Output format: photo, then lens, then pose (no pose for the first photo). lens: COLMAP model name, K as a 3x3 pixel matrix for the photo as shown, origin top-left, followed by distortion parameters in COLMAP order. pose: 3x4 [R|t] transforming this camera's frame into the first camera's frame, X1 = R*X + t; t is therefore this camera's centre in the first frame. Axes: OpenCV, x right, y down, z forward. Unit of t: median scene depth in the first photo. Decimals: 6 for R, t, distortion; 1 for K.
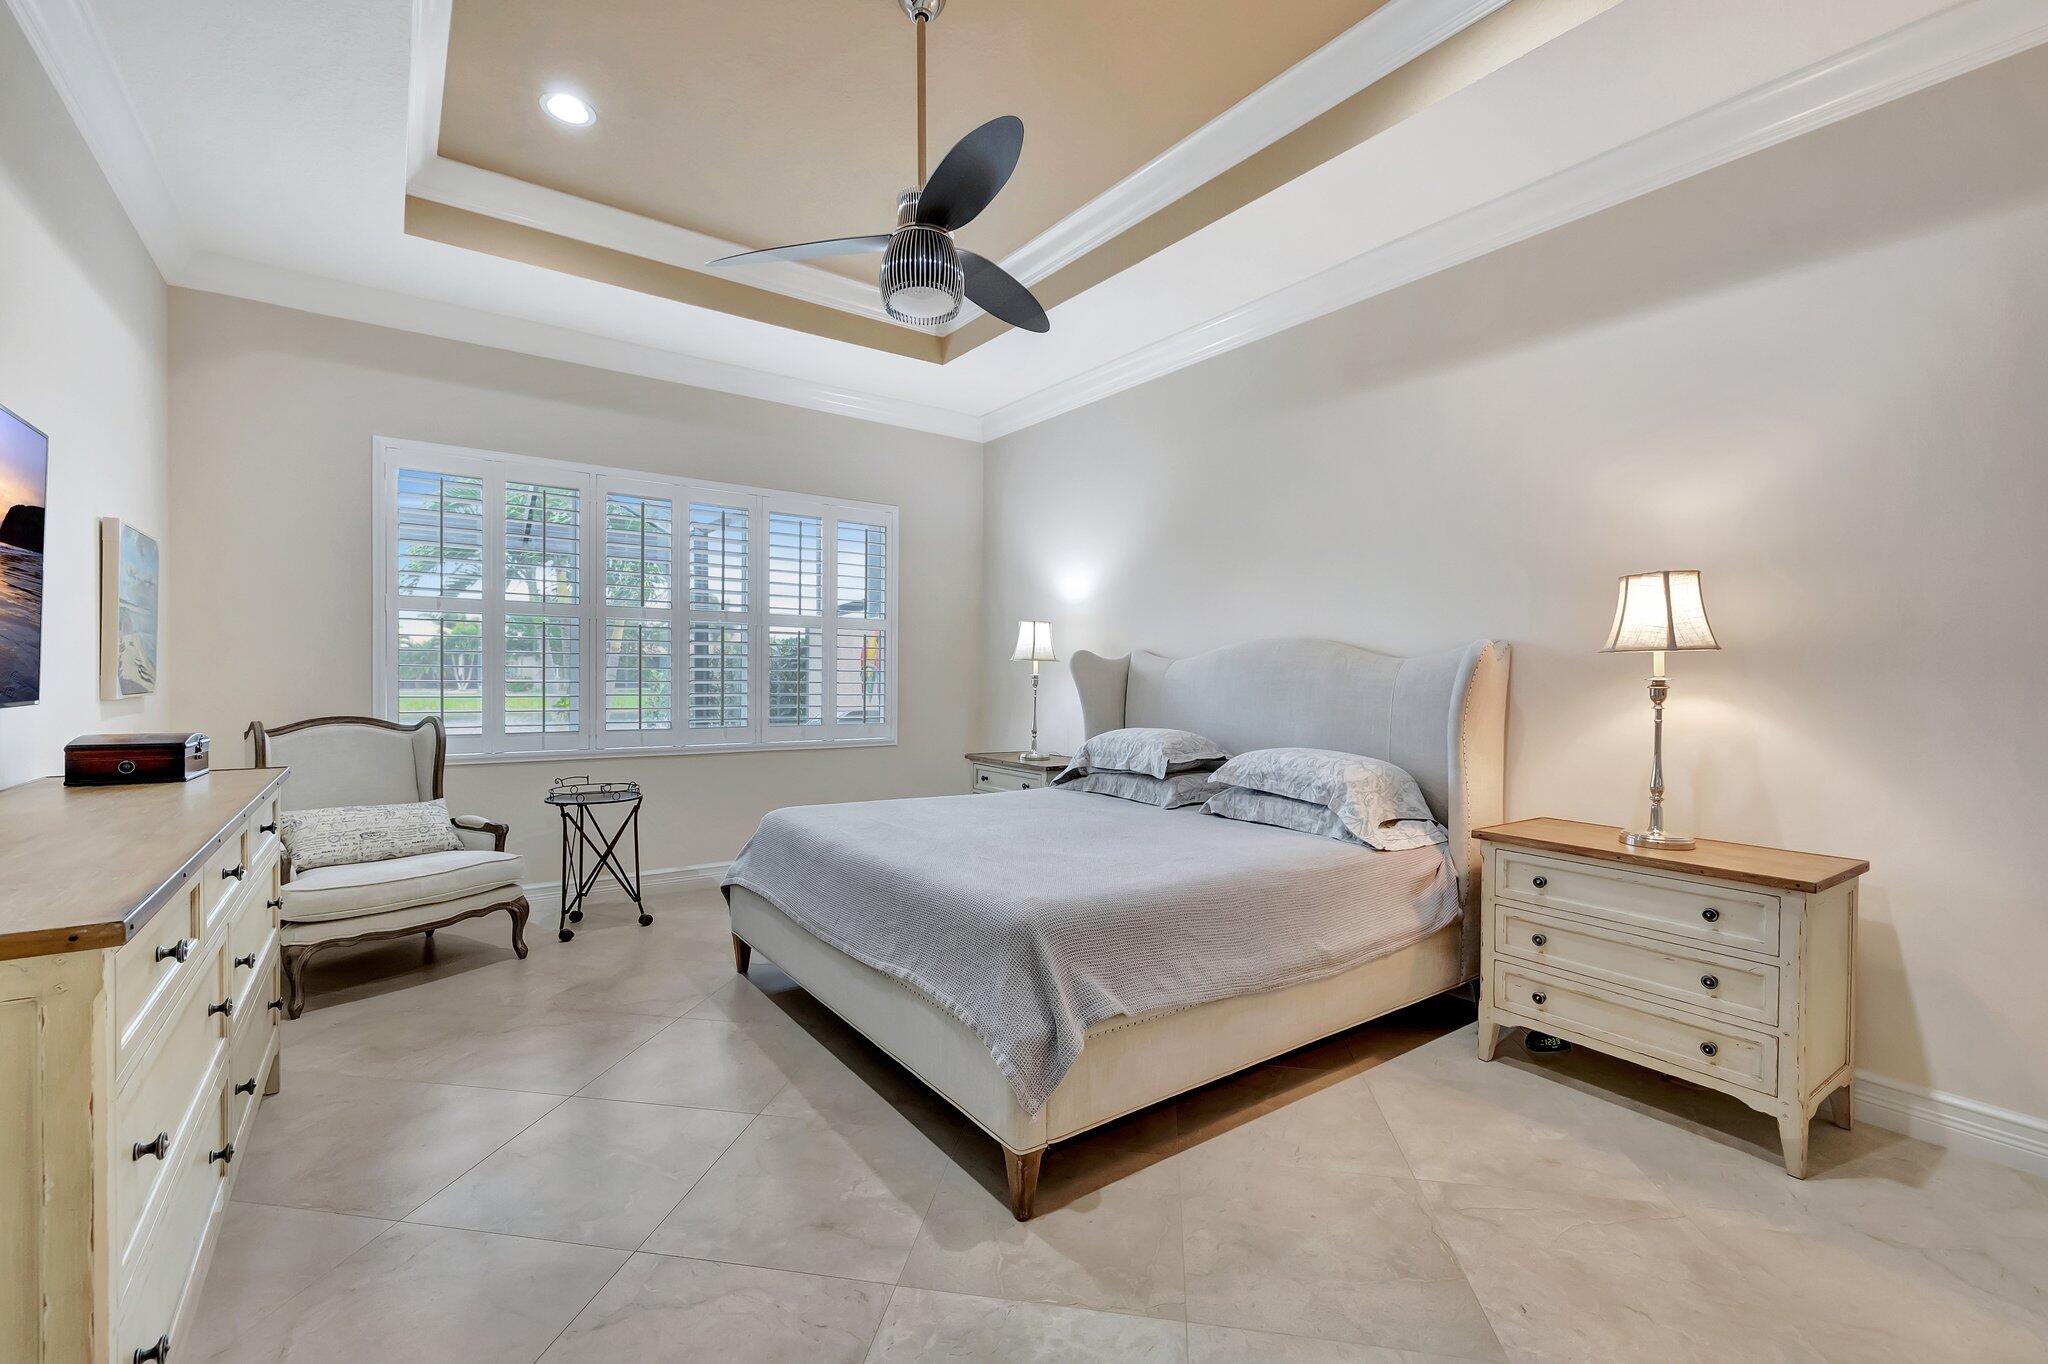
lens RADIAL K [[867.3, 0, 1028.4], [0, 867.3, 690.2], [0, 0, 1]] dist [-0.000946, -0.000081]
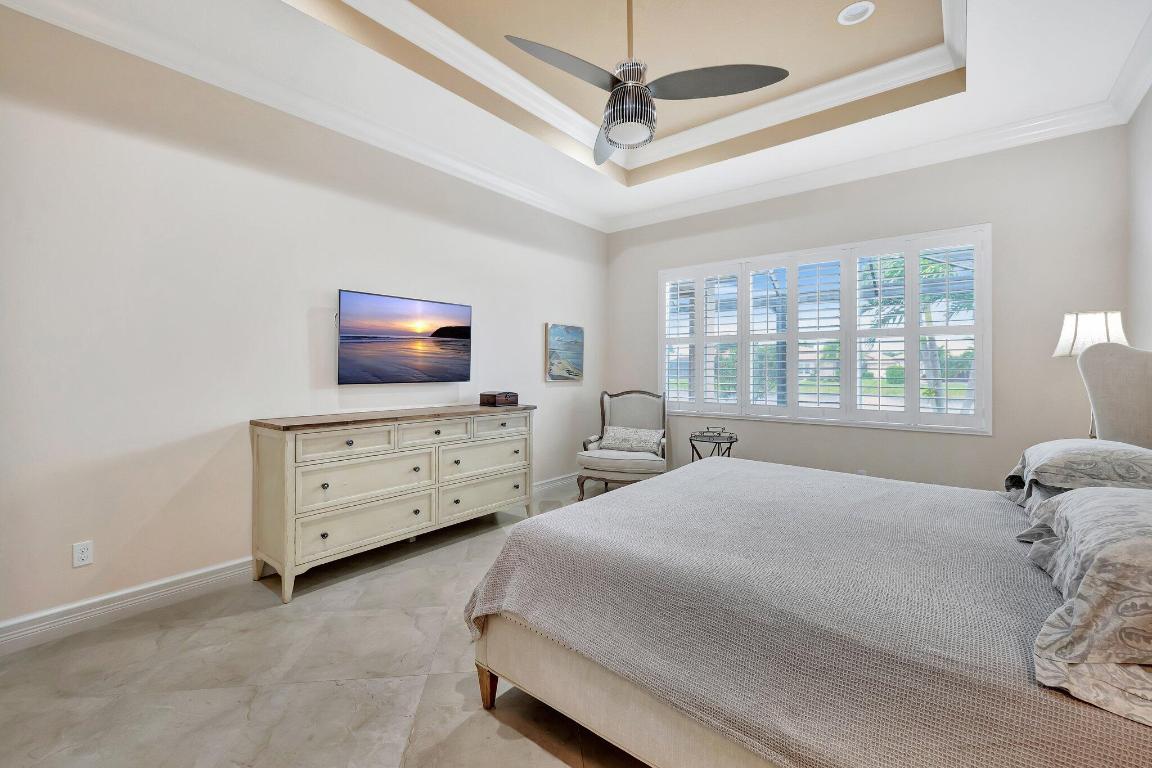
lens RADIAL K [[488.8, 0, 571.7], [0, 488.8, 369.6], [0, 0, 1]] dist [0.001360, 0.000021]
pose [[0.248970, -0.009224, -0.968467, 0.648474], [-0.015909, 0.999781, -0.013612, -0.009235], [0.968380, 0.018796, 0.248769, 0.638494]]
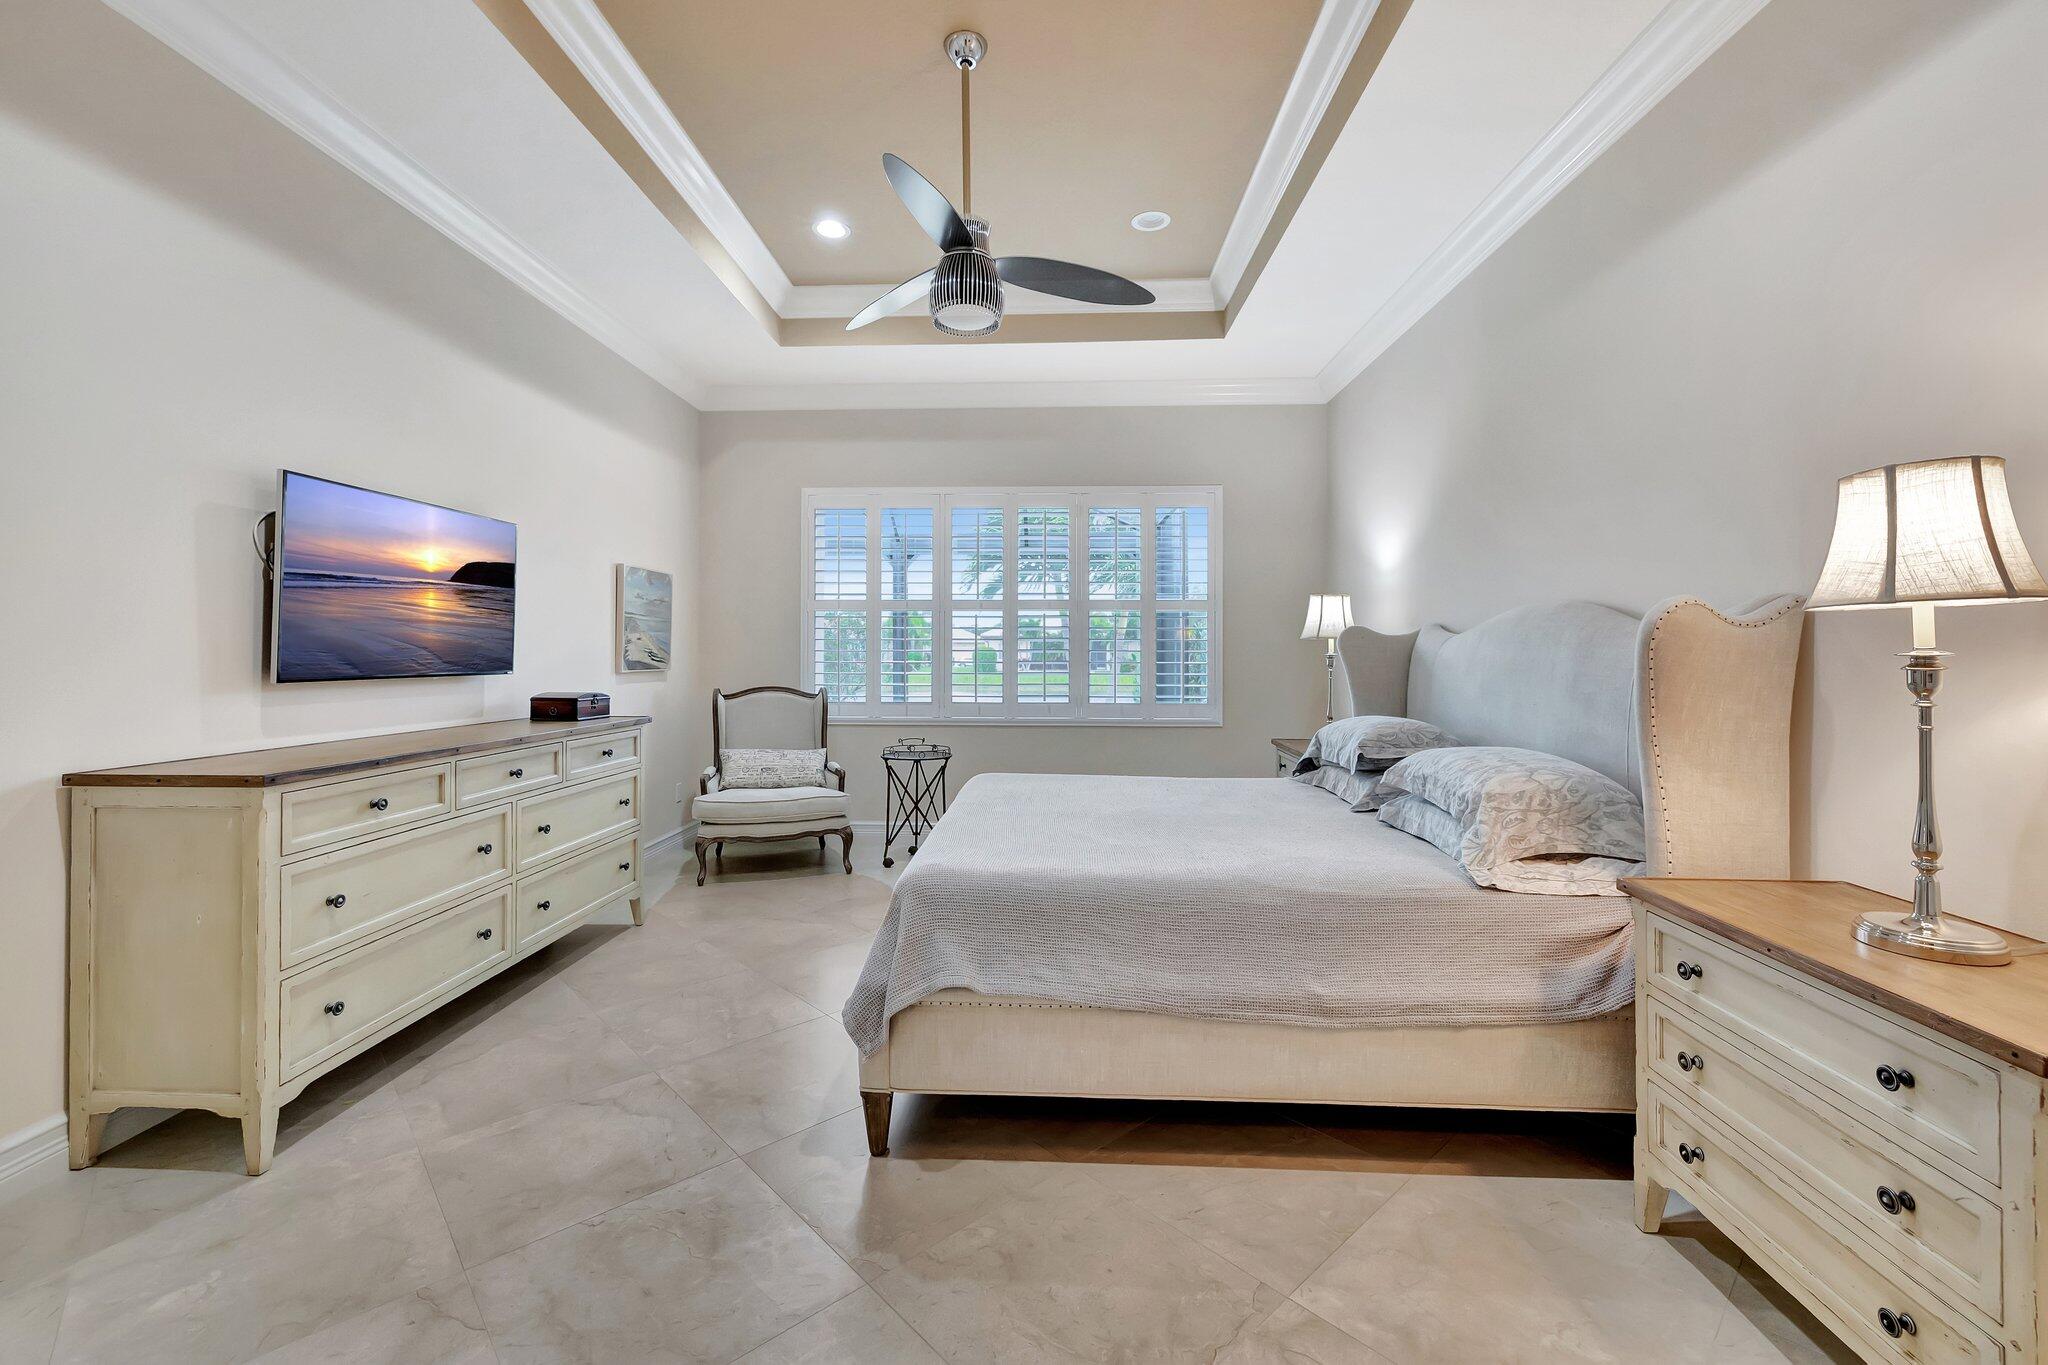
lens RADIAL K [[866.6, 0, 1025.7], [0, 866.6, 654.1], [0, 0, 1]] dist [0.000940, 0.000257]
pose [[0.784350, -0.006492, -0.620284, 0.571603], [-0.007077, 0.999786, -0.019414, 0.002147], [0.620278, 0.019617, 0.784137, 0.175924]]
